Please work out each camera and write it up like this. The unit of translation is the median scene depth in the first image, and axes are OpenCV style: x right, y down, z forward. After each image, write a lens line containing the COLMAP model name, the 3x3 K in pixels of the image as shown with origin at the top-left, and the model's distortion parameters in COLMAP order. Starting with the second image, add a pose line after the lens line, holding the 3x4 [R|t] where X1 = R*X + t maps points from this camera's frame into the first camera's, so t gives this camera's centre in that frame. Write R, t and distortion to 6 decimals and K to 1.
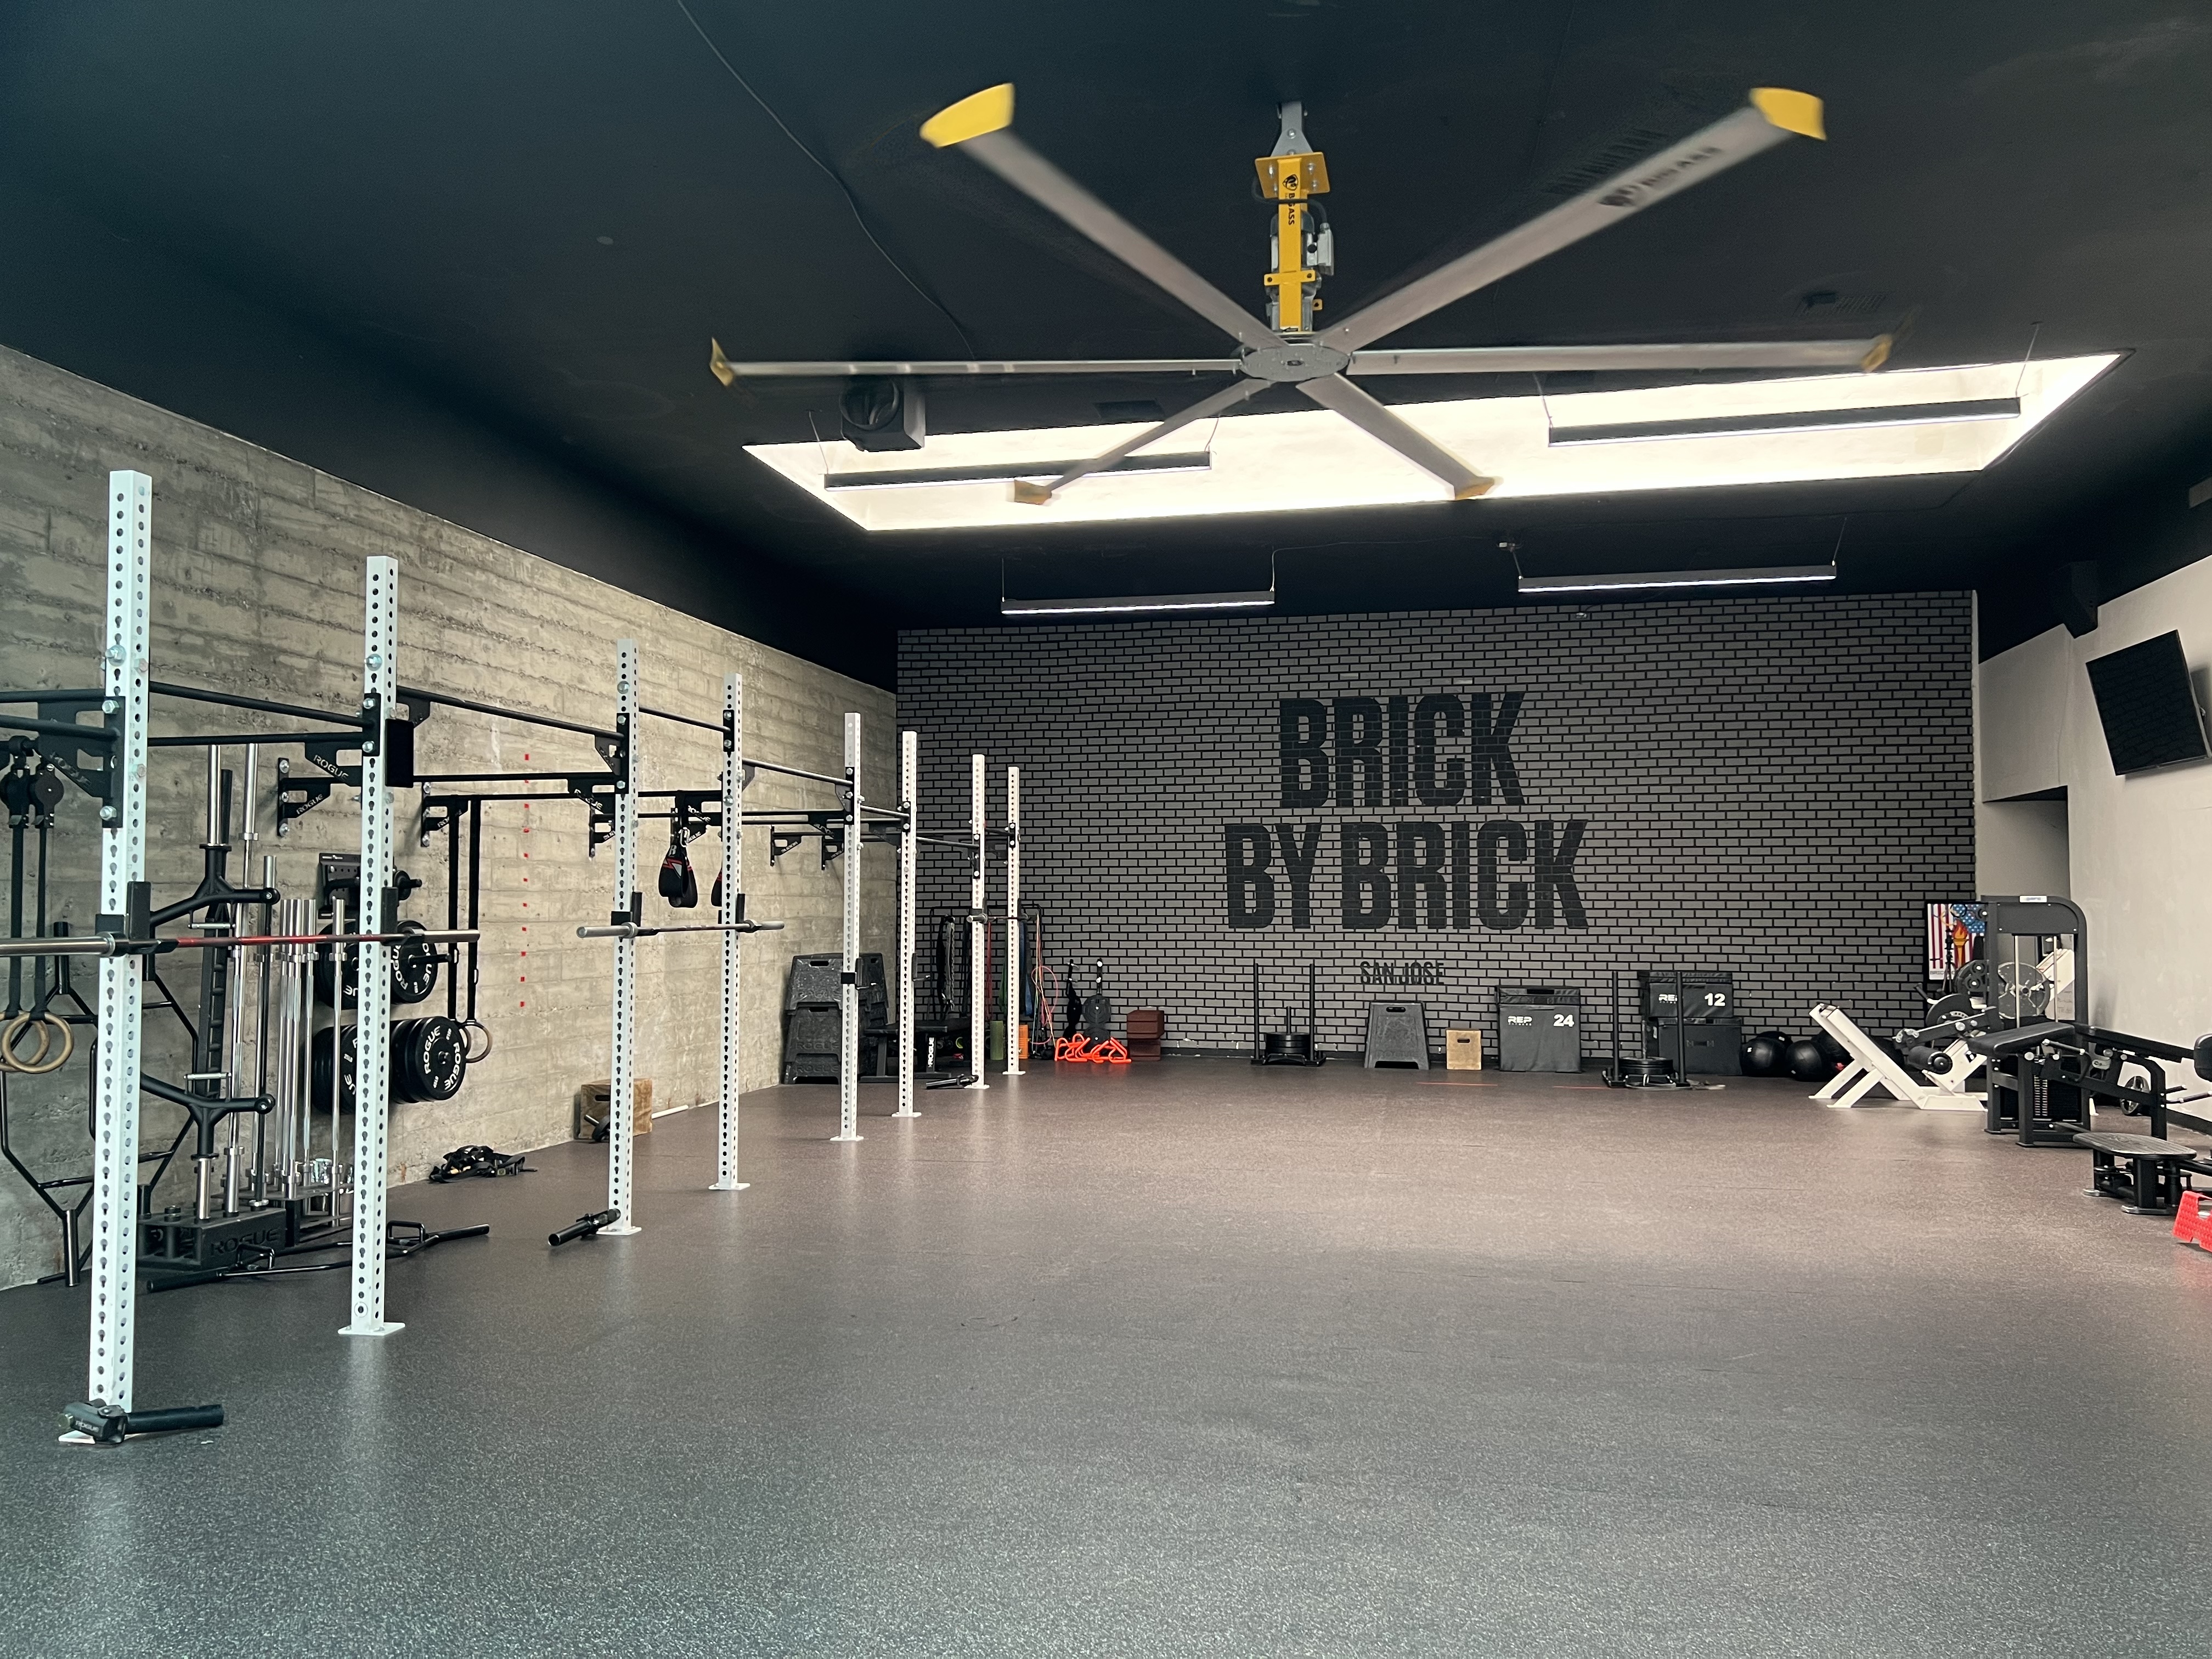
lens RADIAL K [[1467.0, 0, 1094.0], [0, 1467.0, 844.8], [0, 0, 1]] dist [-0.027922, -0.009560]
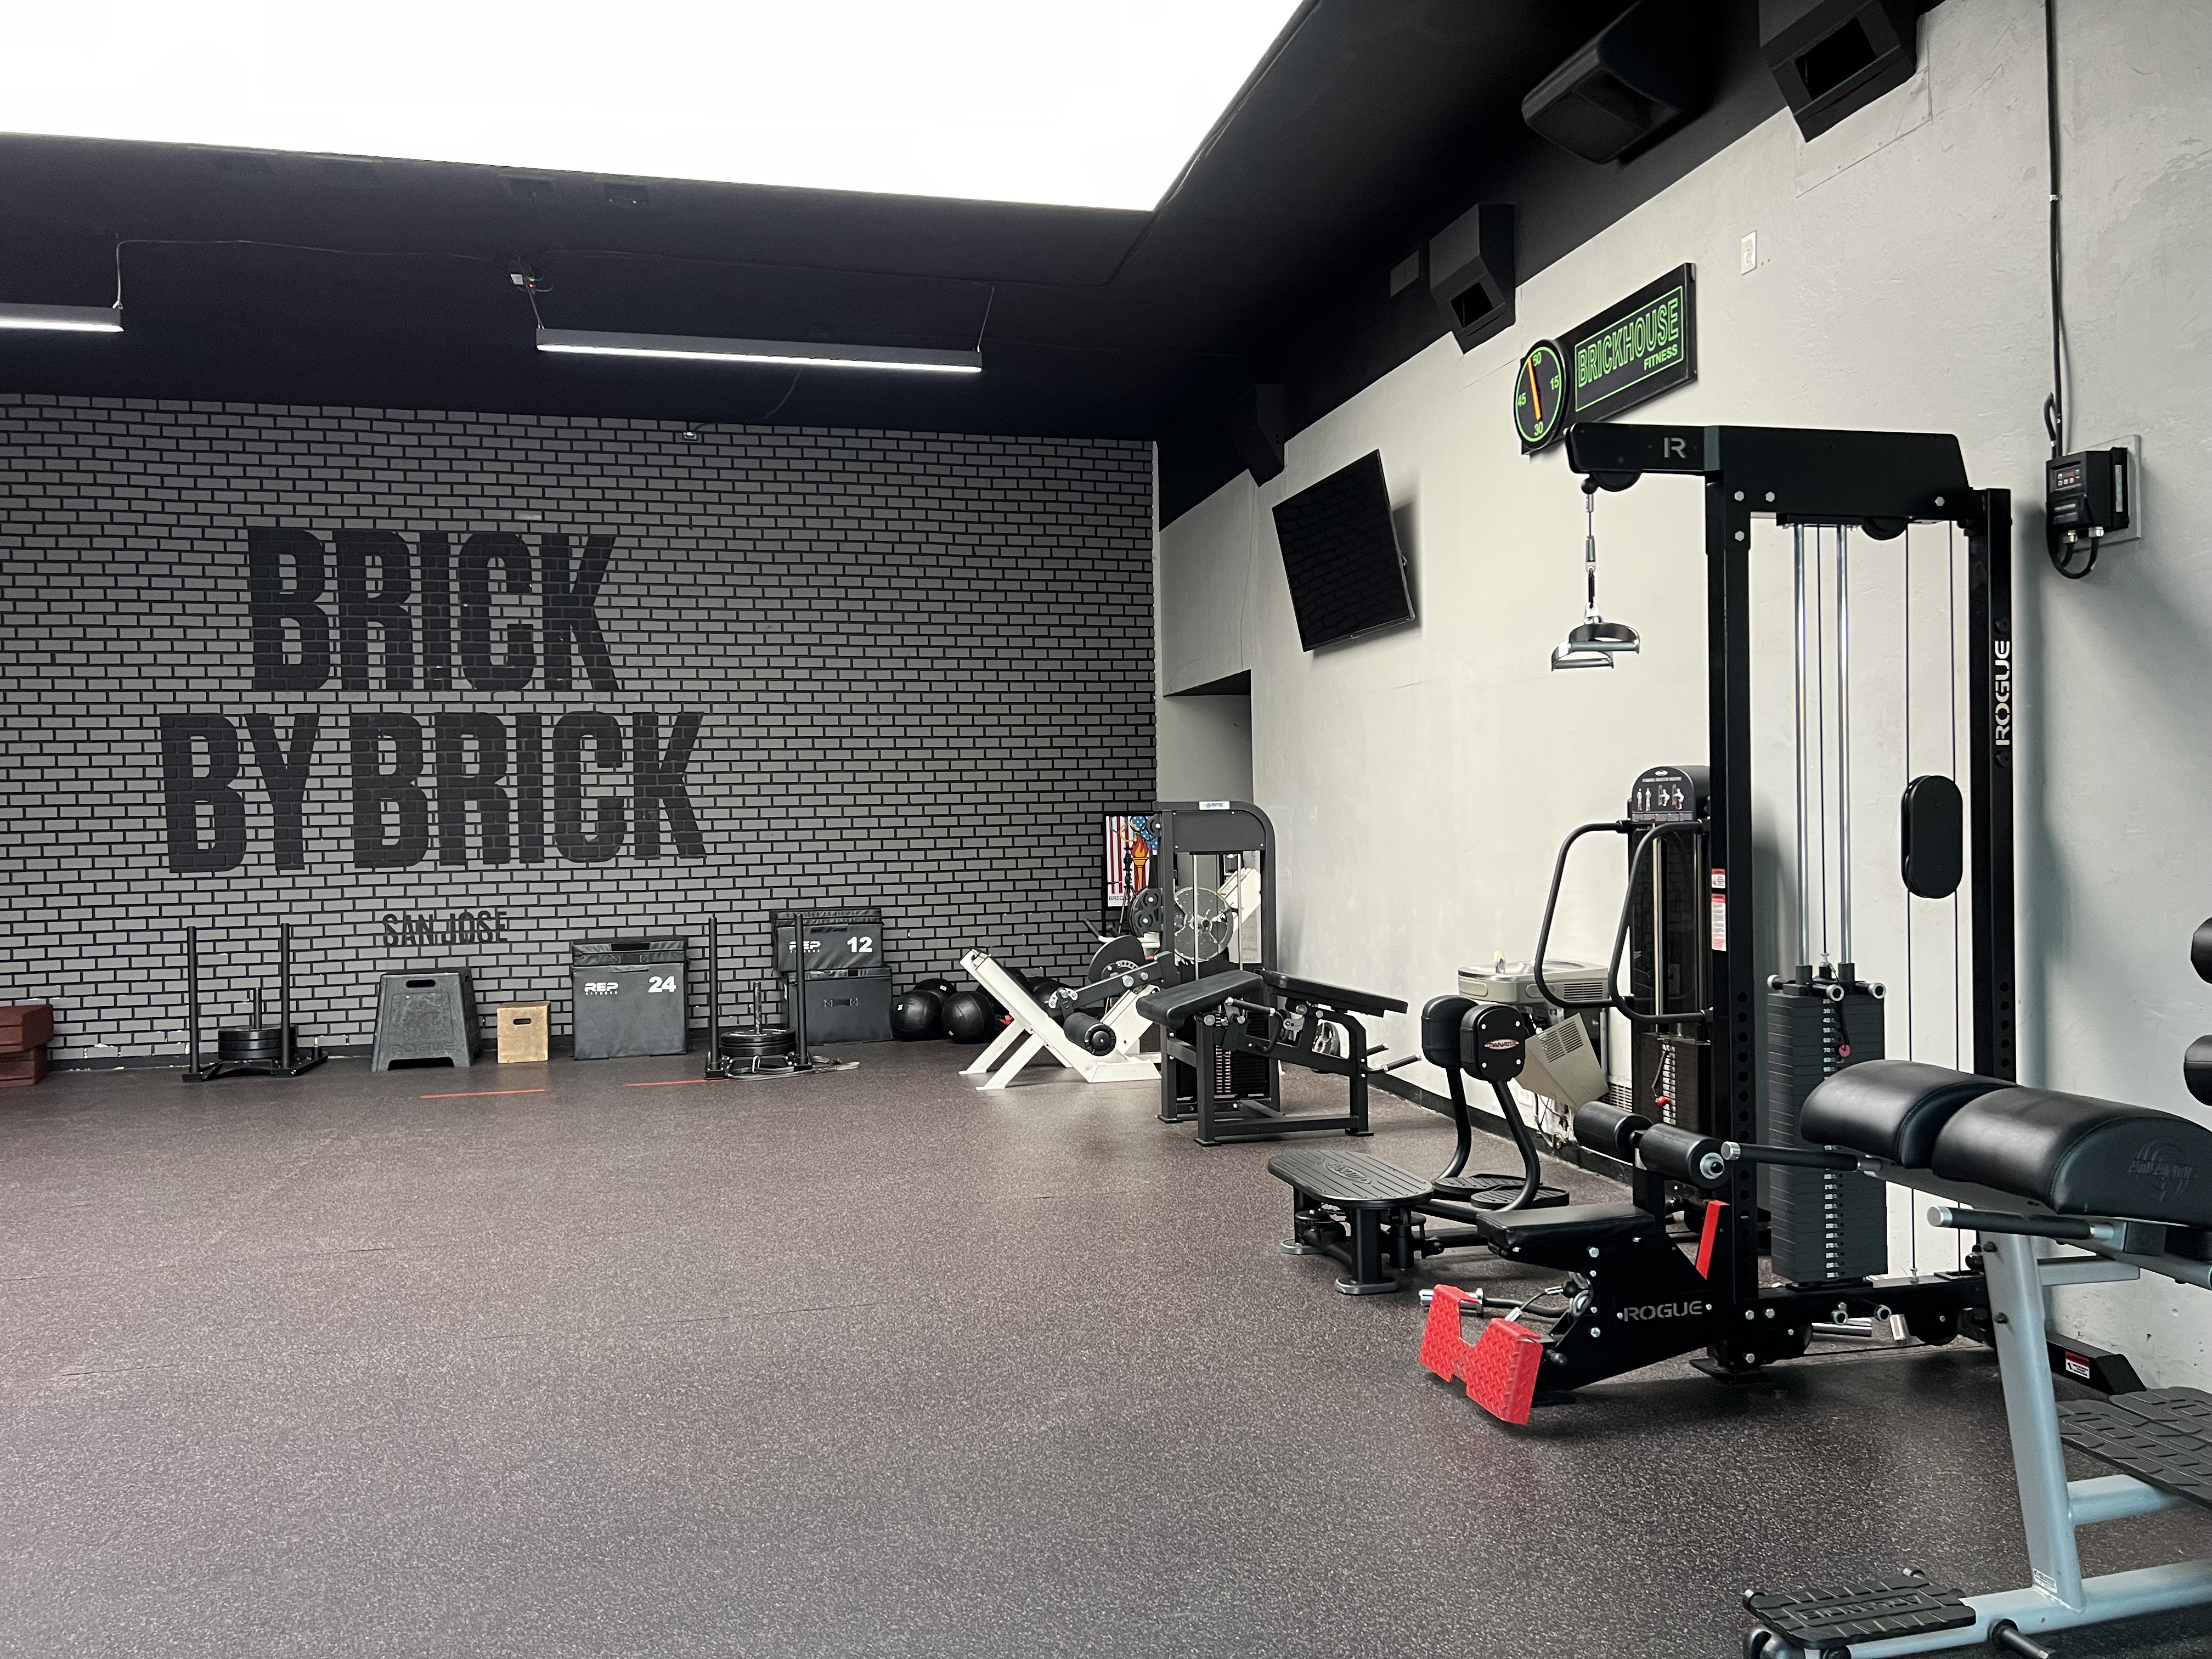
lens RADIAL K [[1467.0, 0, 1105.2], [0, 1467.0, 825.0], [0, 0, 1]] dist [-0.027922, -0.009560]
pose [[0.877802, -0.020512, 0.478585, 0.159660], [0.002550, 0.999269, 0.038151, 0.012580], [-0.479018, -0.032268, 0.877212, 0.243819]]
